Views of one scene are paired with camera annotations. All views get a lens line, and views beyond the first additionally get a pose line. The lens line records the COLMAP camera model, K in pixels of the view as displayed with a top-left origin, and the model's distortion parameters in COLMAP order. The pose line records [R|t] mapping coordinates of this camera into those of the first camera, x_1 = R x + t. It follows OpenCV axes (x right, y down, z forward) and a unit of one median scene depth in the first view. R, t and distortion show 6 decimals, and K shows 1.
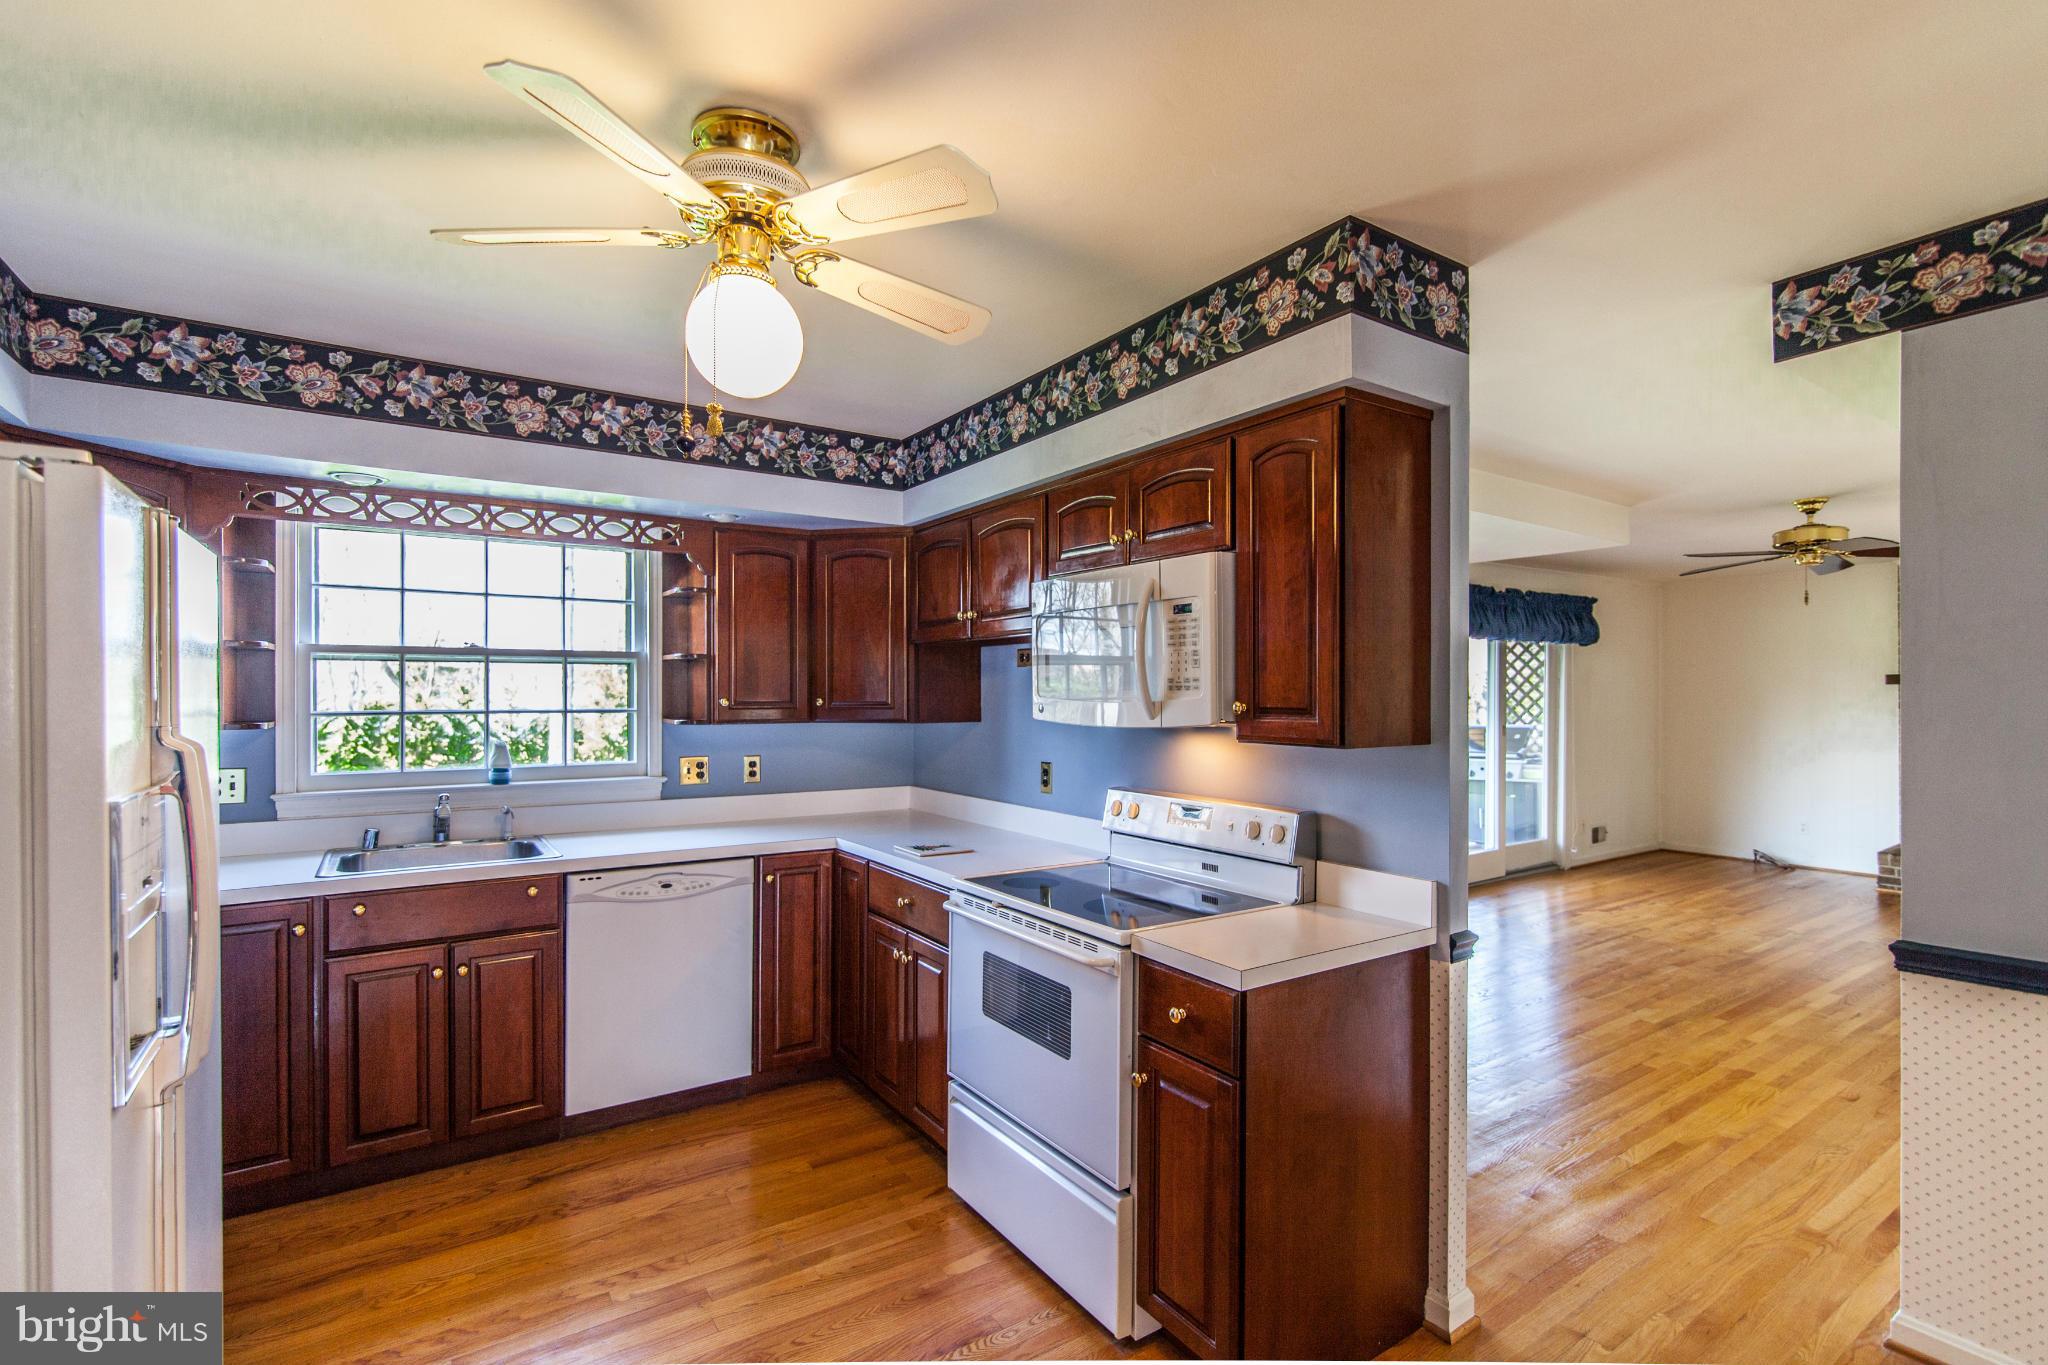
lens RADIAL K [[923.1, 0, 1025.7], [0, 923.1, 690.6], [0, 0, 1]] dist [0.000540, 0.000237]
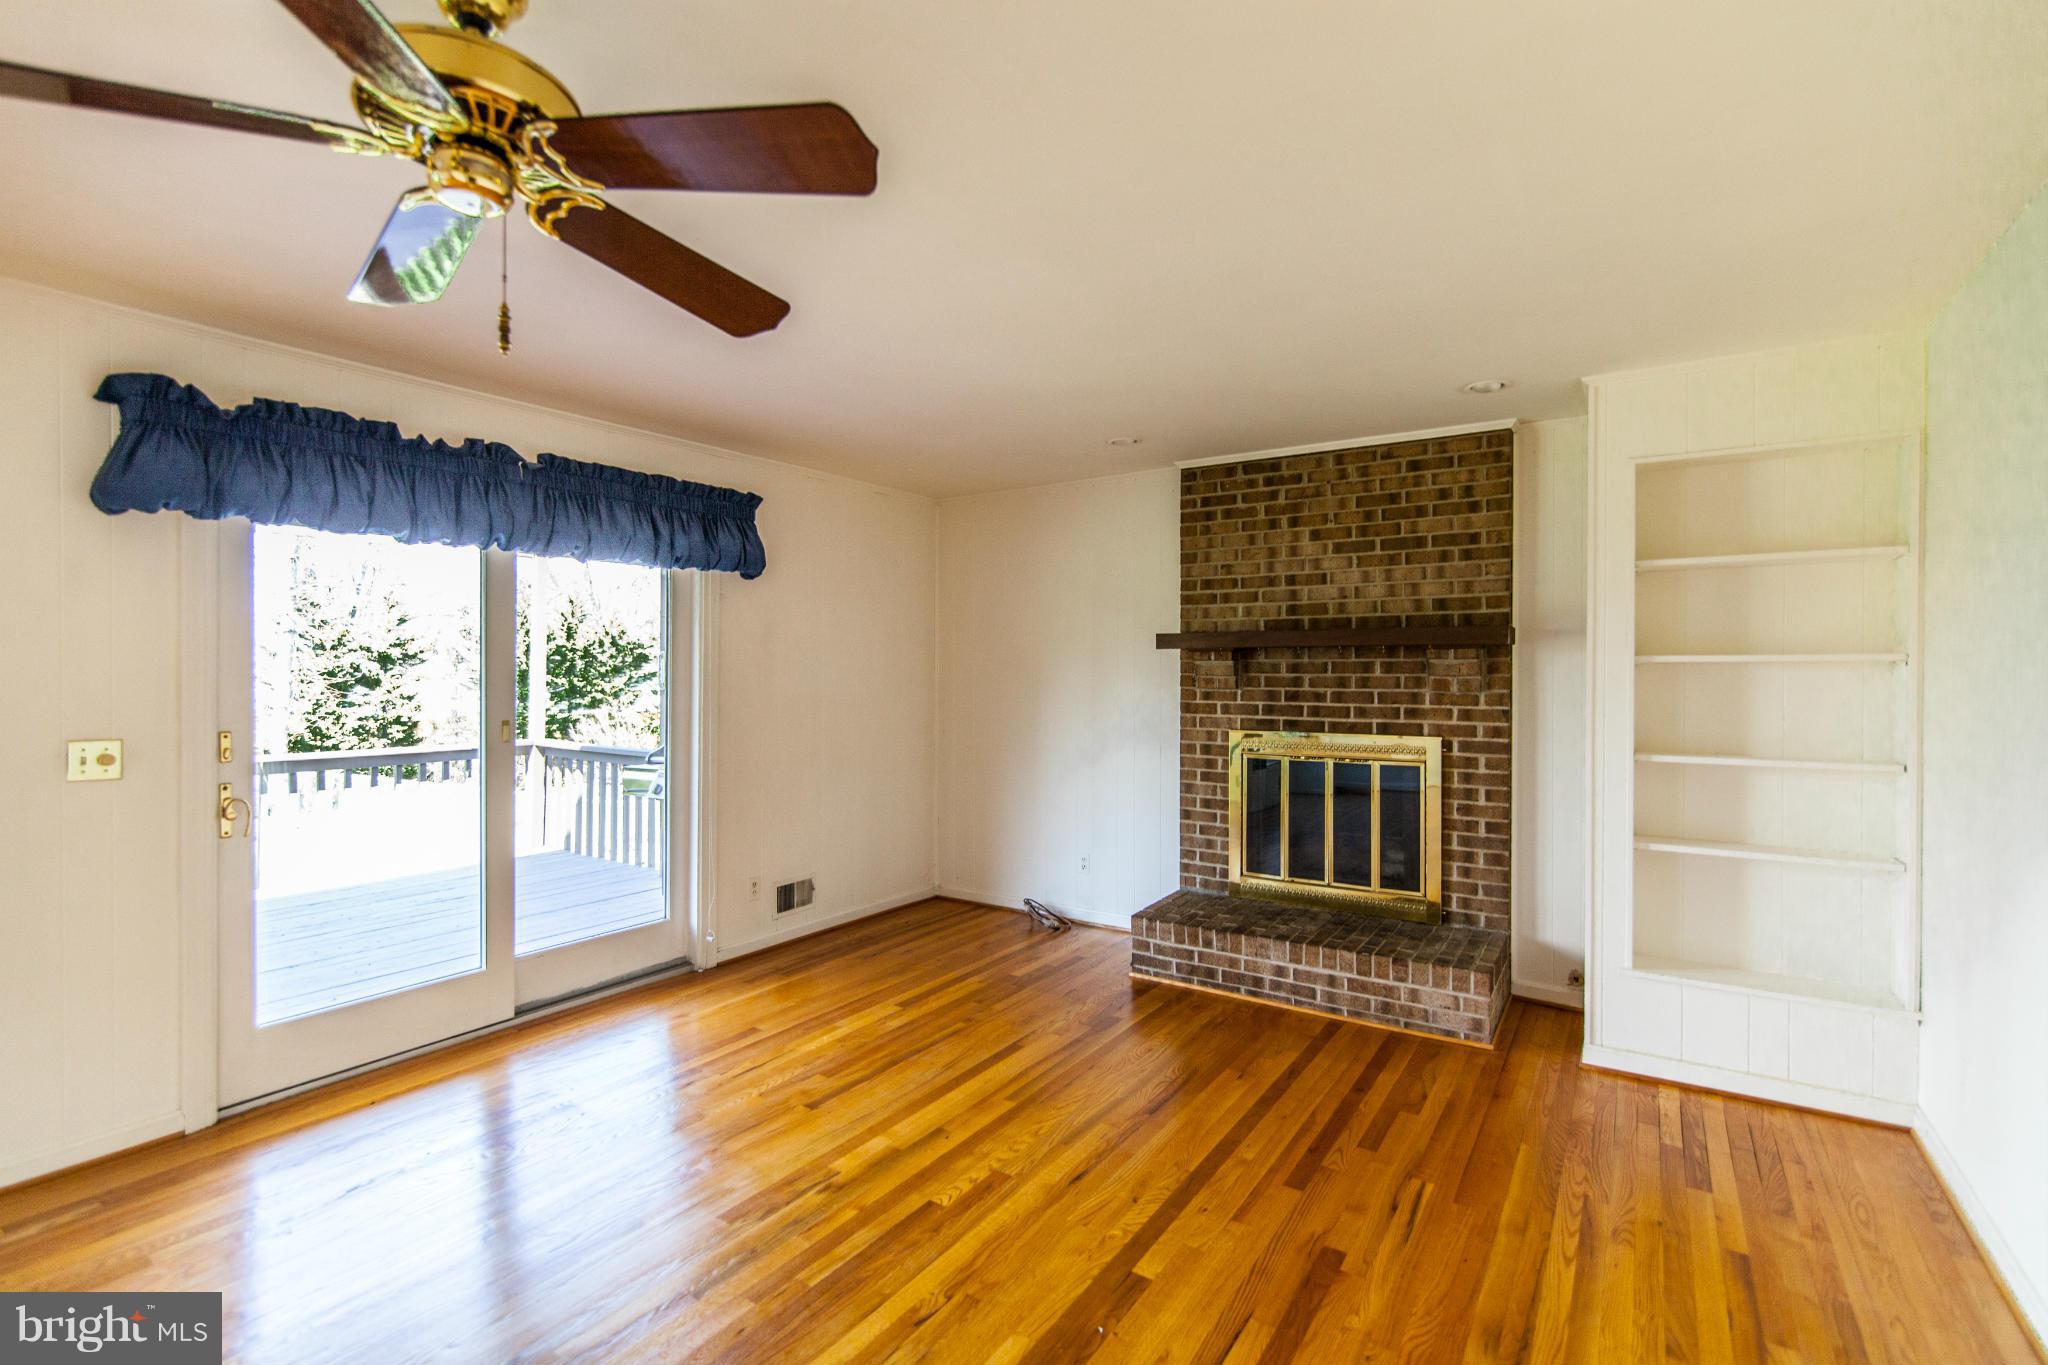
lens RADIAL K [[930.4, 0, 1018.5], [0, 930.4, 674.7], [0, 0, 1]] dist [0.001557, 0.000414]
pose [[0.926589, 0.002012, 0.376070, 0.525762], [-0.005417, 0.999953, 0.007997, 0.006069], [-0.376037, -0.009447, 0.926557, 0.381105]]
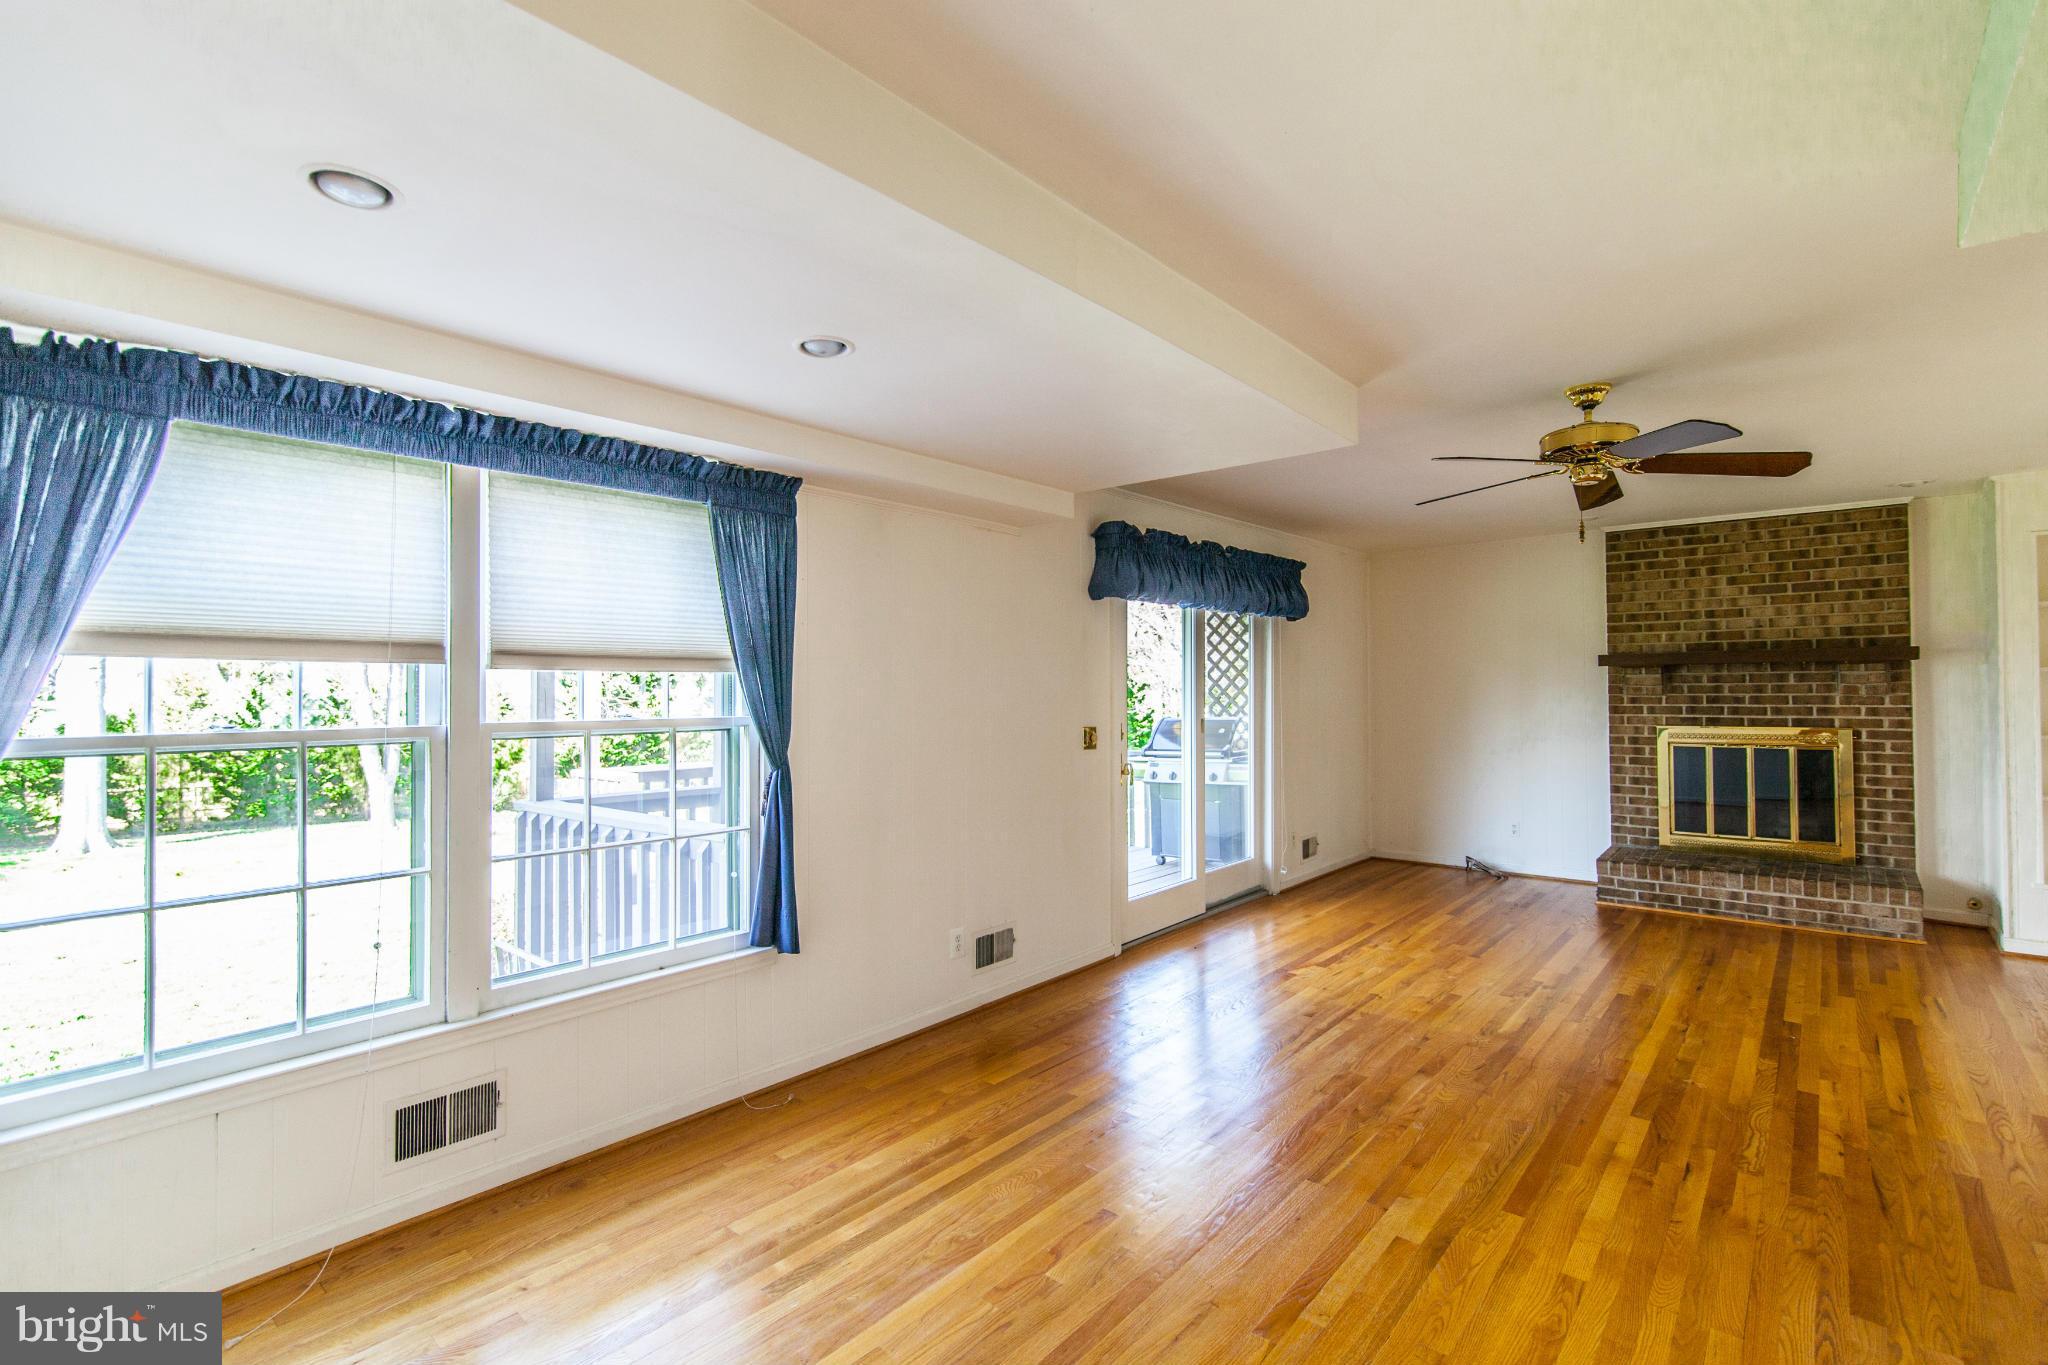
lens RADIAL K [[930.4, 0, 1018.5], [0, 930.4, 674.7], [0, 0, 1]] dist [0.001557, 0.000414]
pose [[0.965423, -0.001957, 0.260681, 0.147740], [0.005038, 0.999925, -0.011152, 0.007716], [-0.260640, 0.012080, 0.965361, 0.254401]]
